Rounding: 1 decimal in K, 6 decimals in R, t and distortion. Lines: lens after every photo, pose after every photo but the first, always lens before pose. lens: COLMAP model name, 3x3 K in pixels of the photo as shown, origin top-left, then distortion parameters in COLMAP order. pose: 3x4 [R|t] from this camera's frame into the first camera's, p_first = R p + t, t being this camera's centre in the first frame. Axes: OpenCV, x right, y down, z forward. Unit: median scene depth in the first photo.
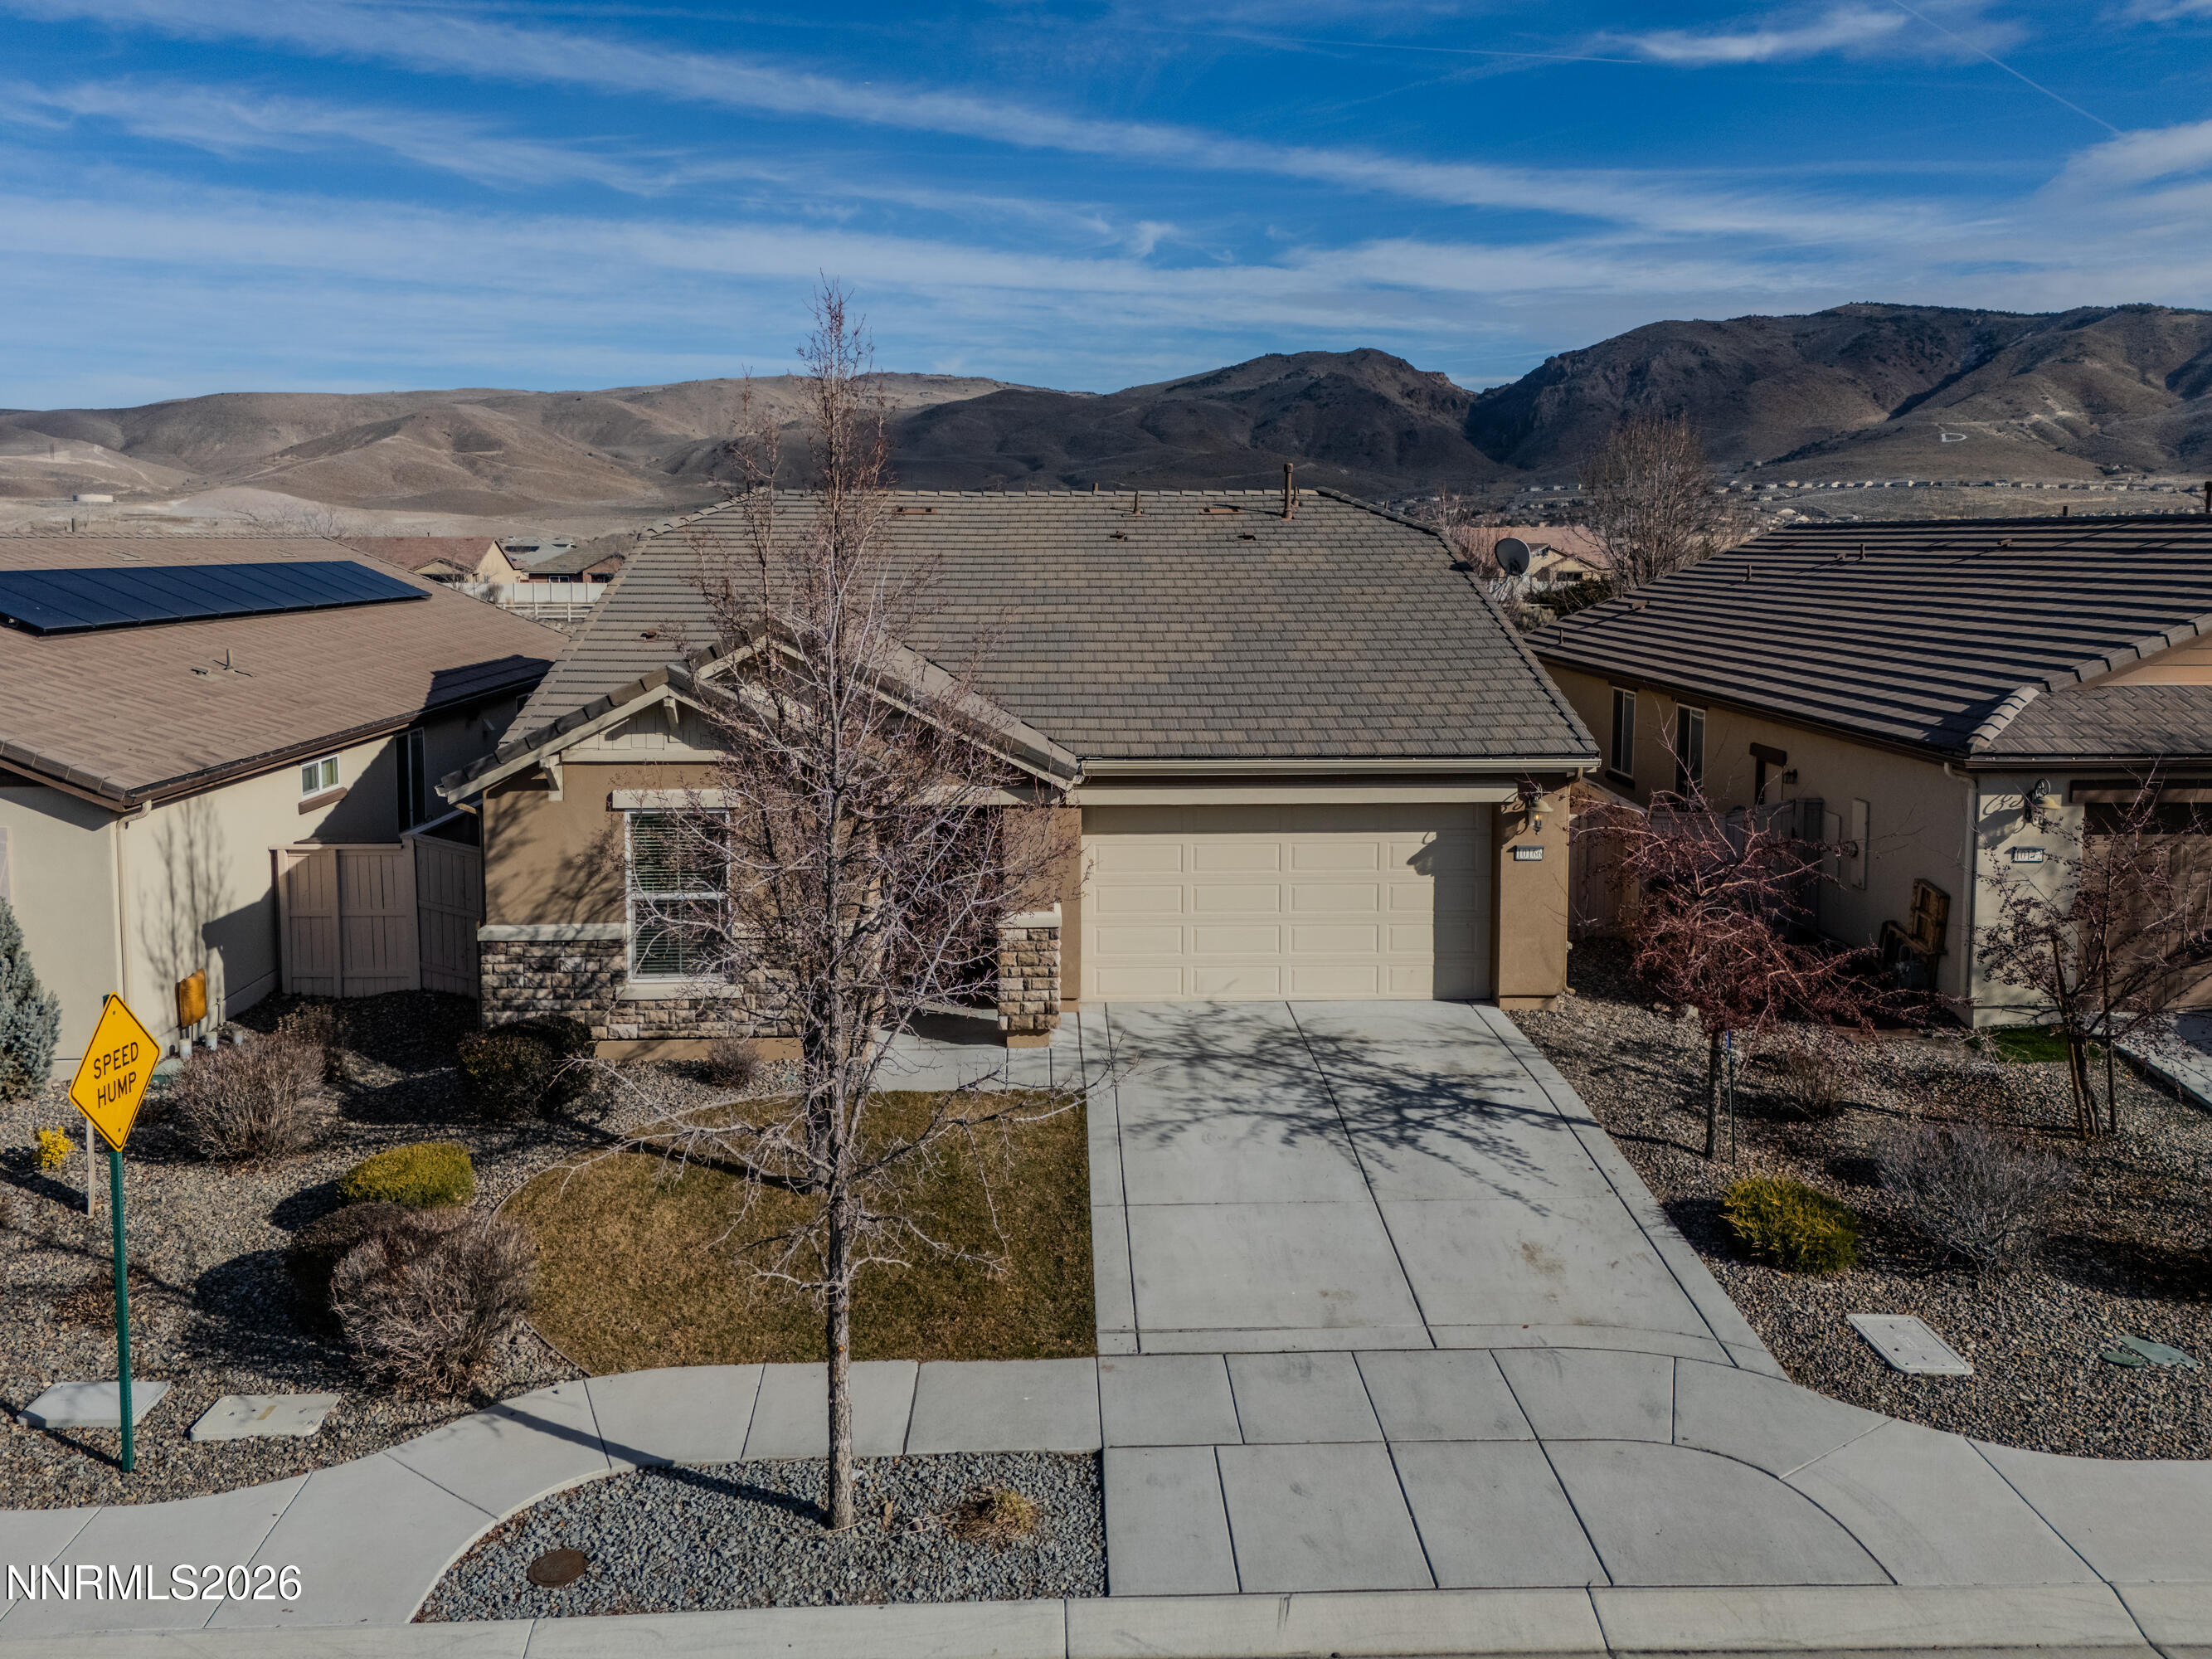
lens RADIAL K [[1625.3, 0, 1086.1], [0, 1625.3, 835.0], [0, 0, 1]] dist [0.069373, -0.054955]
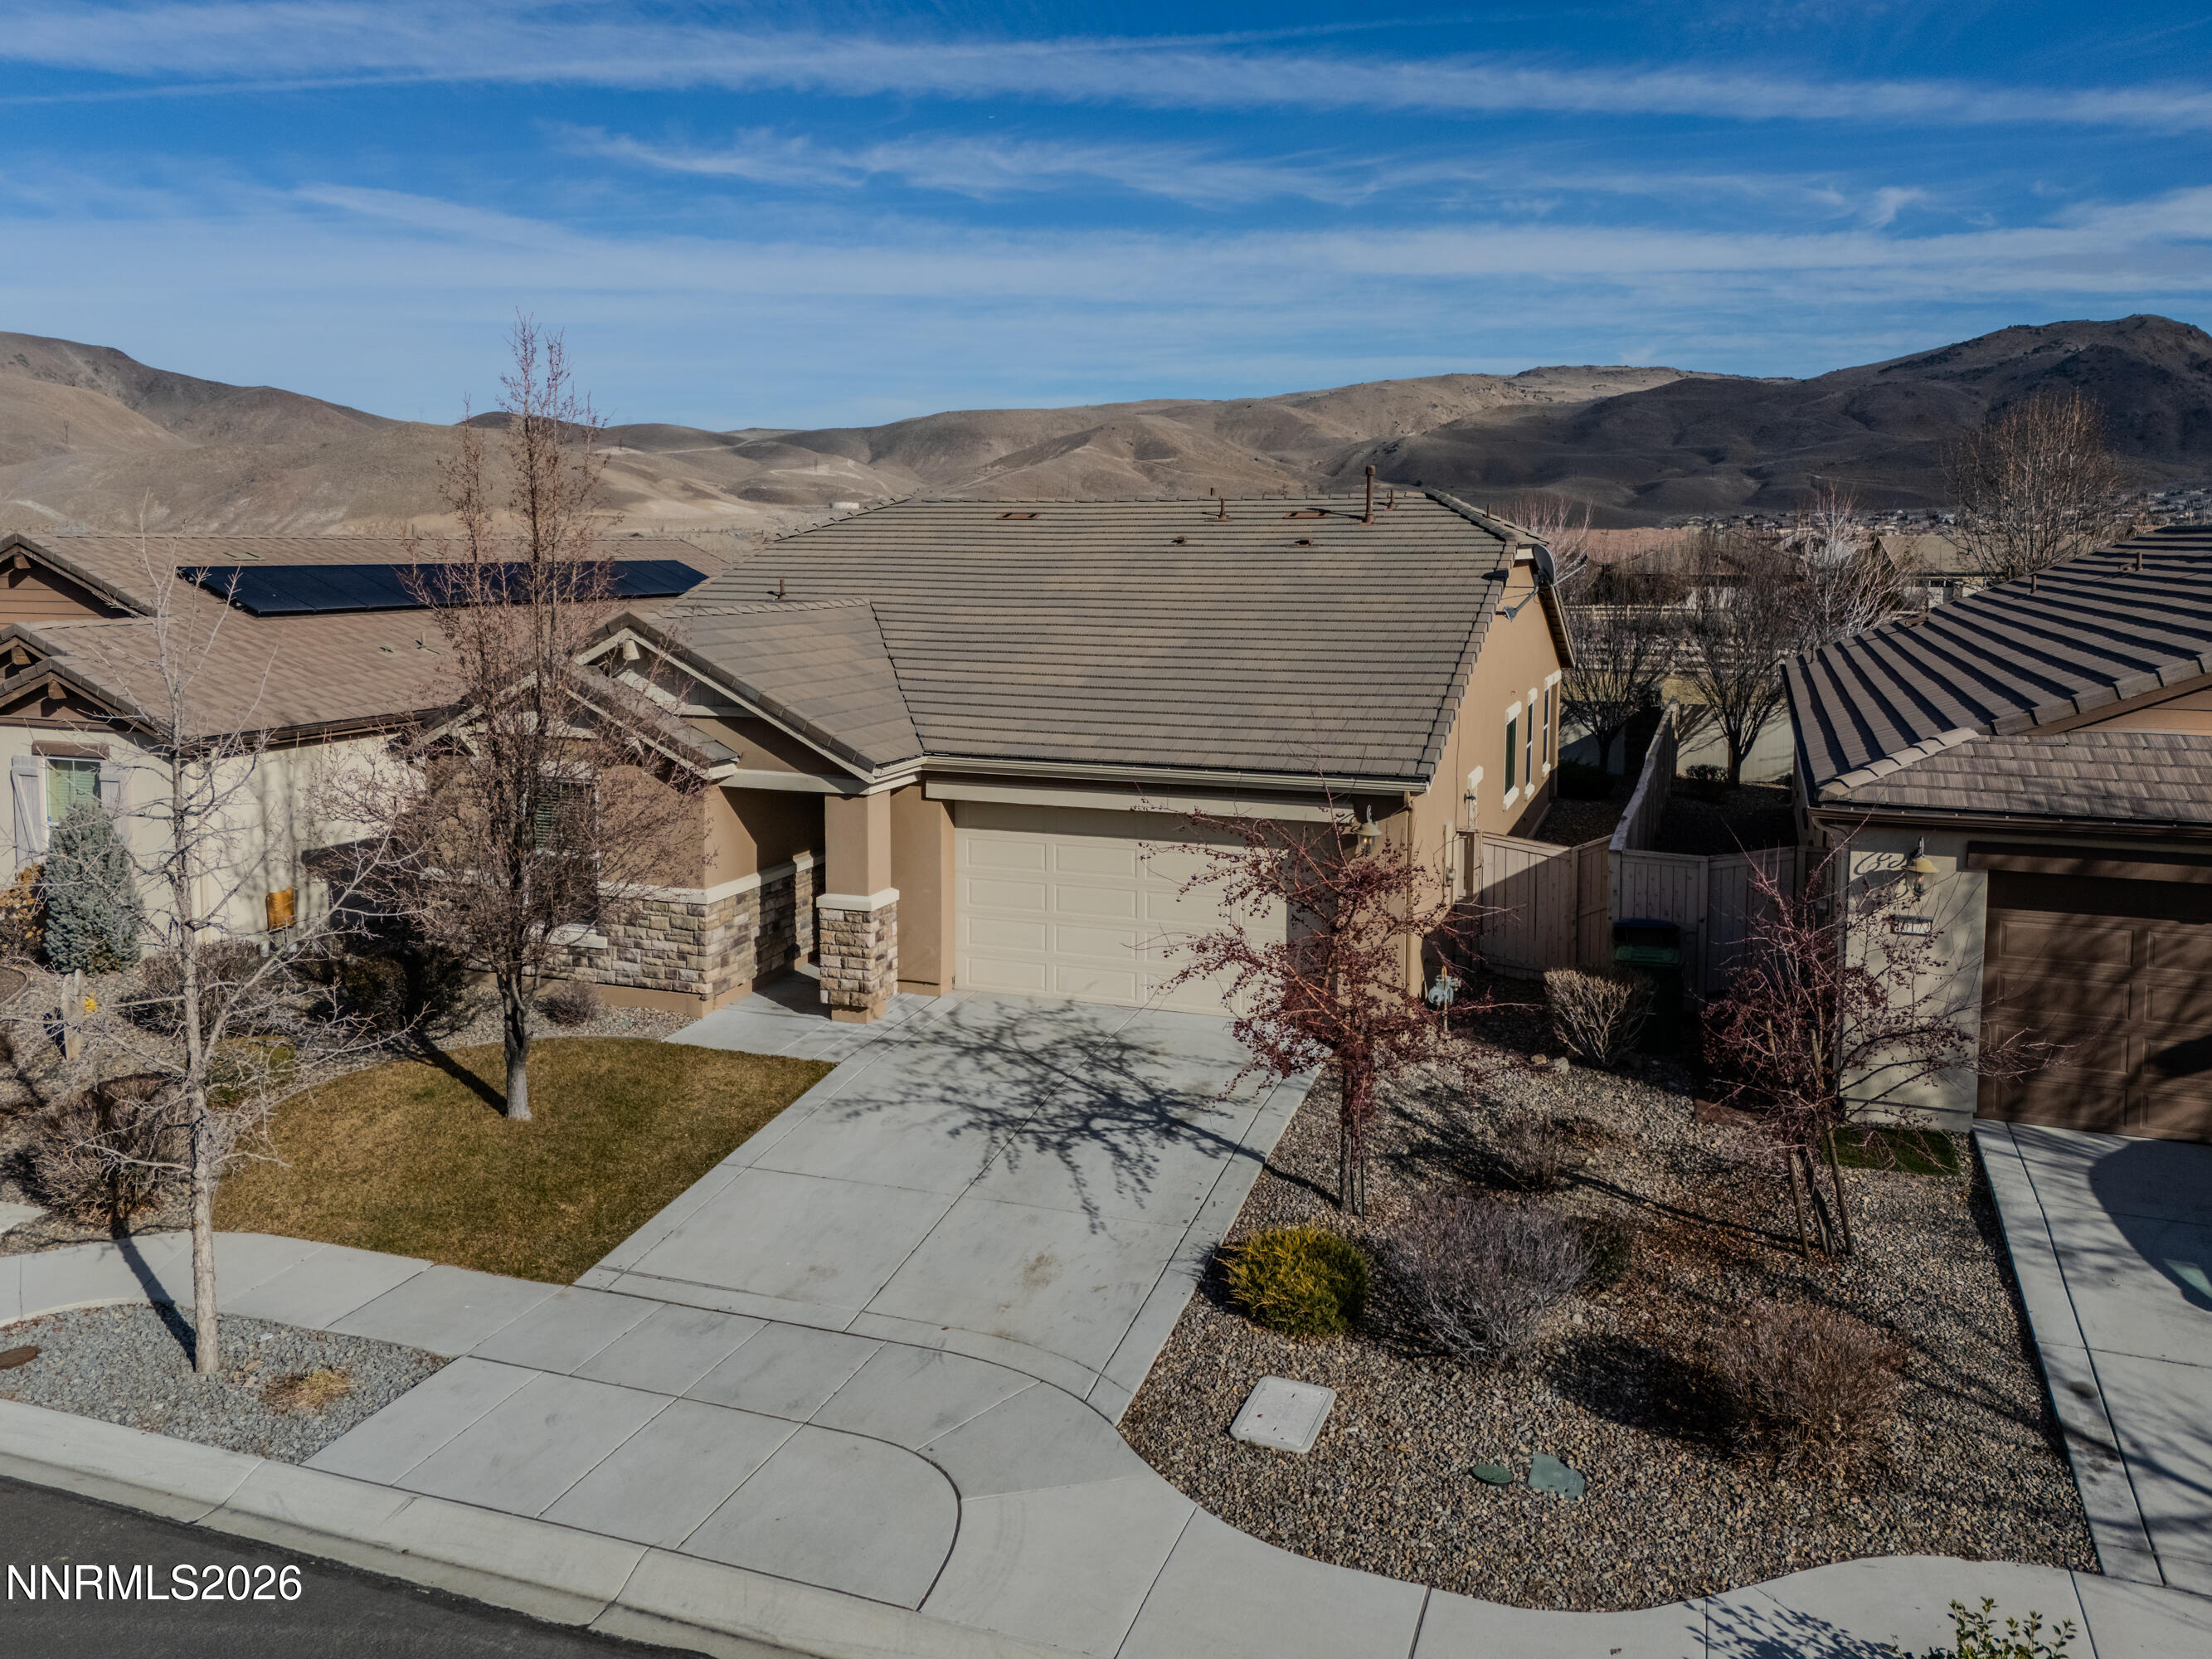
lens RADIAL K [[1625.3, 0, 1098.9], [0, 1625.3, 839.5], [0, 0, 1]] dist [0.069373, -0.054955]
pose [[0.929122, 0.070340, -0.363021, 0.518624], [-0.069411, 0.997466, 0.015618, -0.017282], [0.363200, 0.010687, 0.931650, 0.066624]]
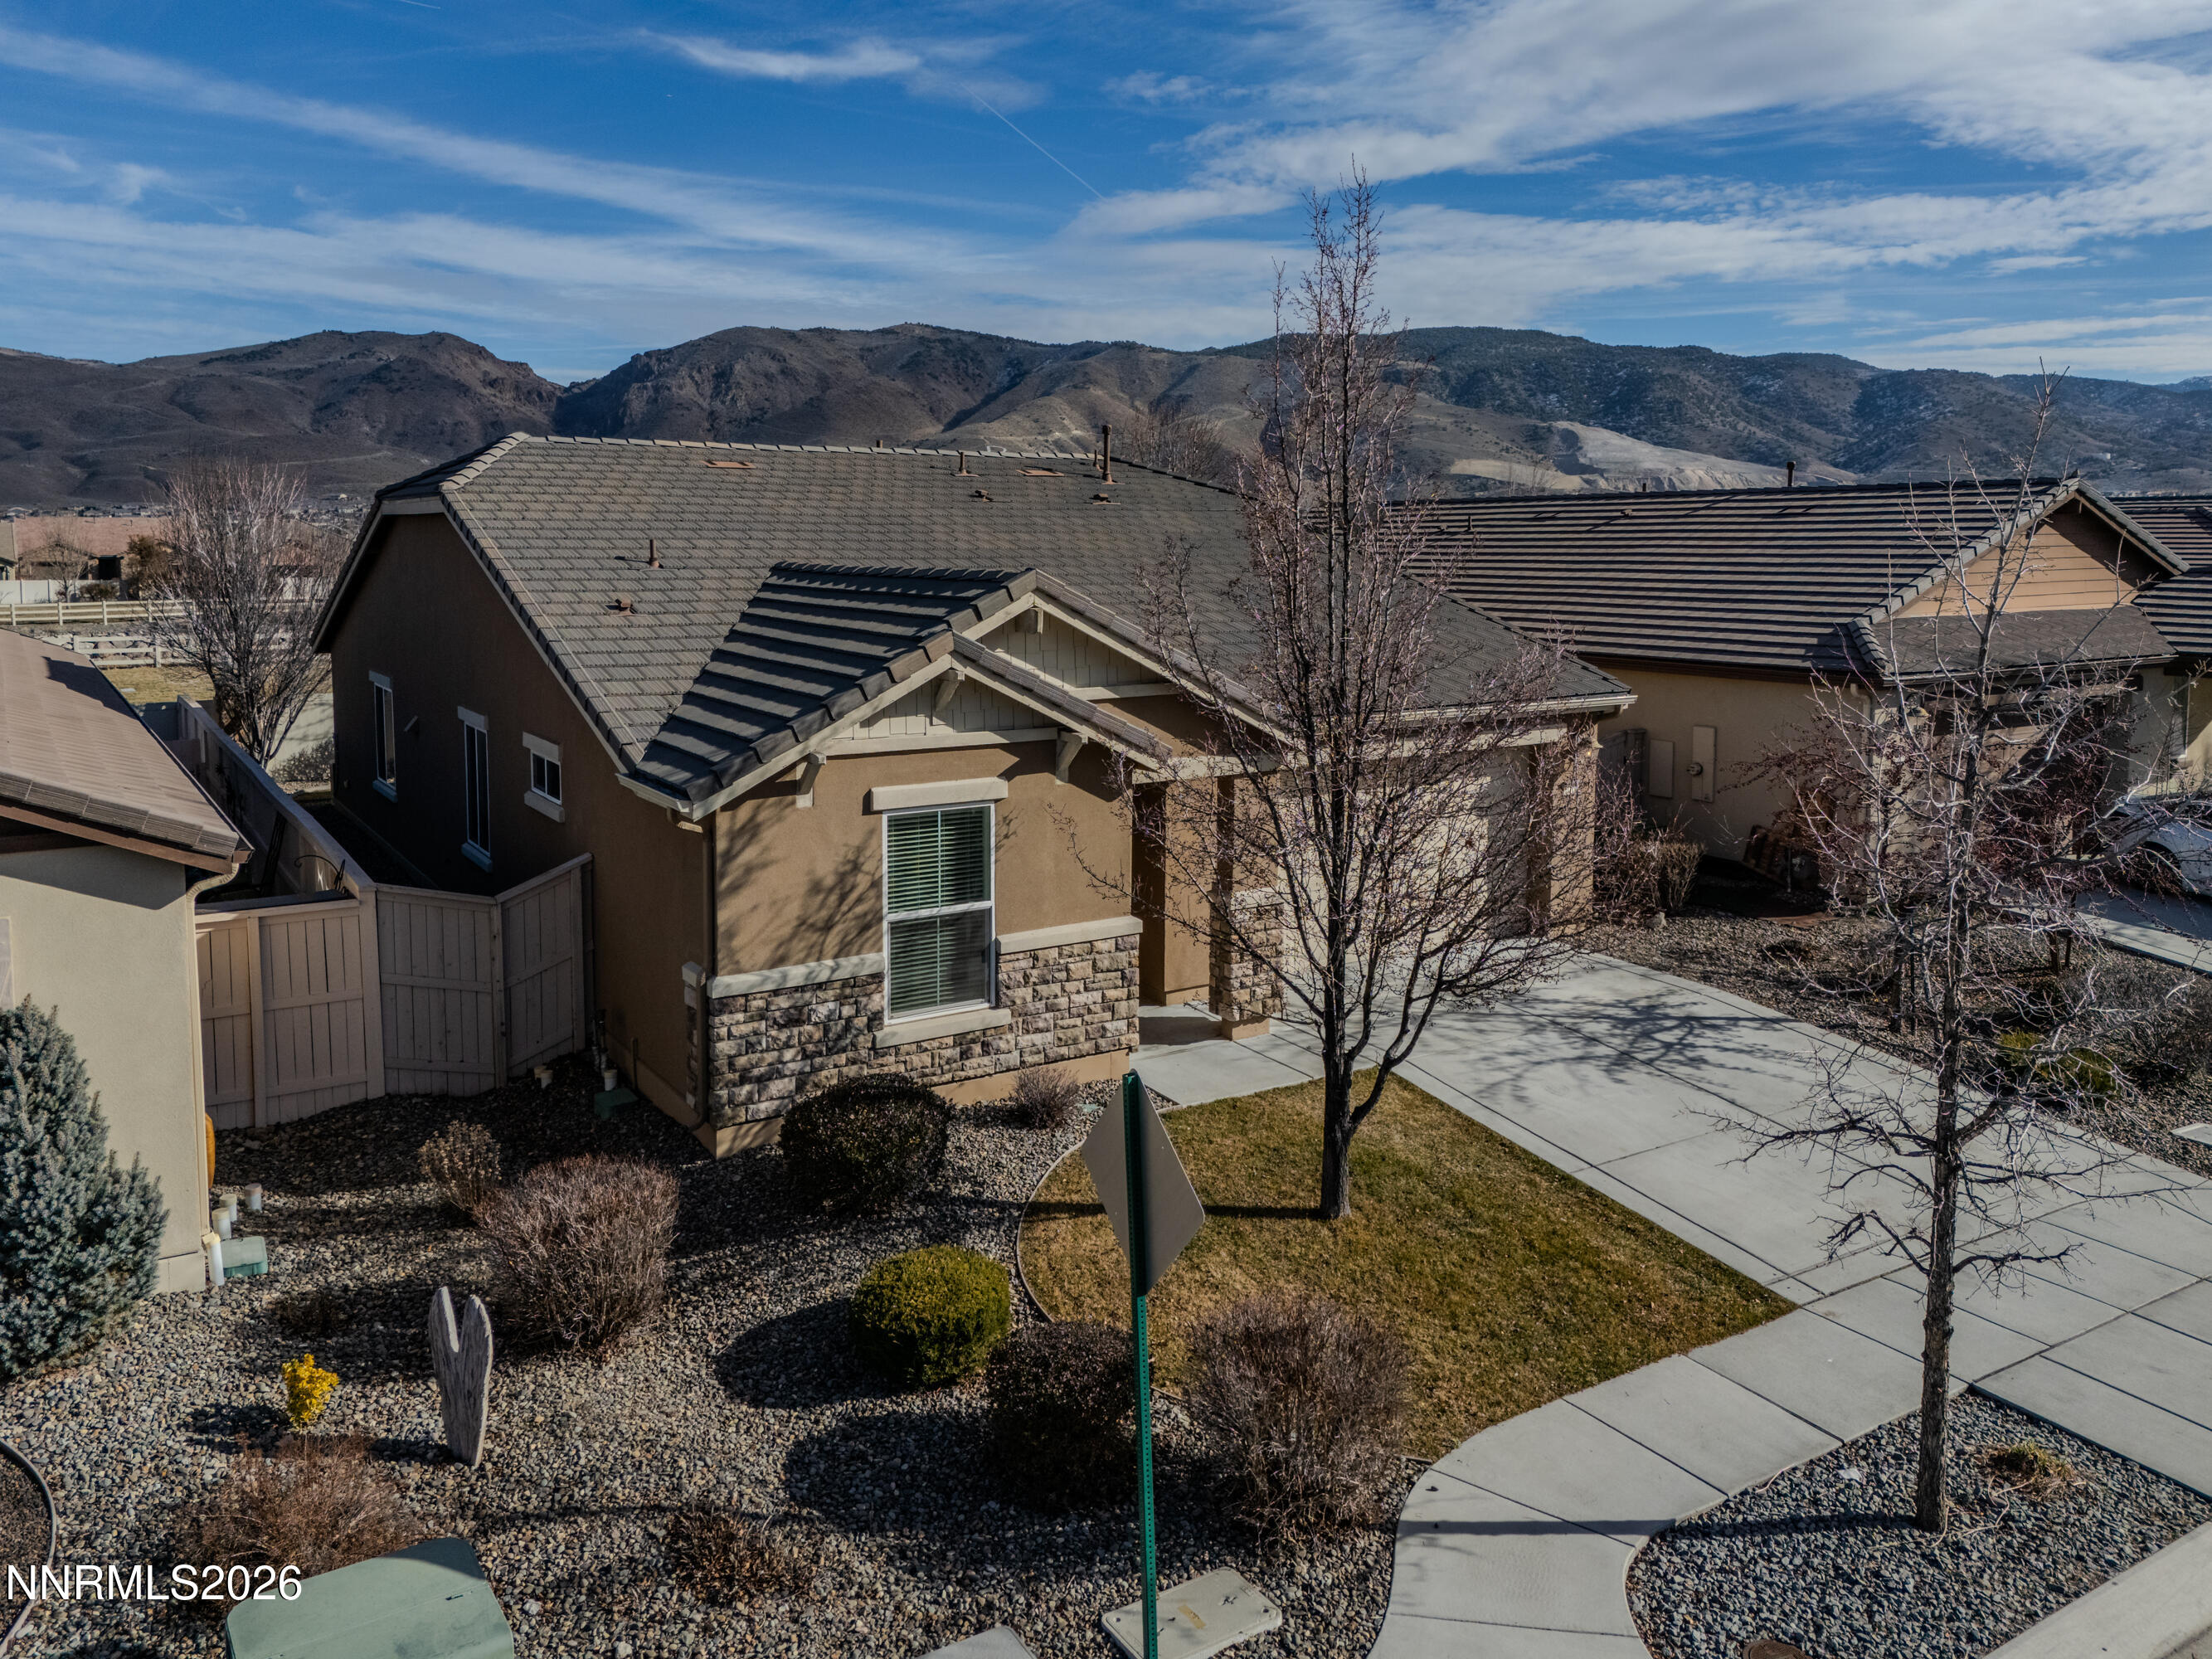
lens RADIAL K [[1625.3, 0, 1067.8], [0, 1625.3, 835.1], [0, 0, 1]] dist [0.069373, -0.054955]
pose [[0.870966, -0.089472, 0.483129, -0.587857], [0.088329, 0.995773, 0.025173, -0.015839], [-0.483339, 0.020749, 0.875187, 0.252549]]
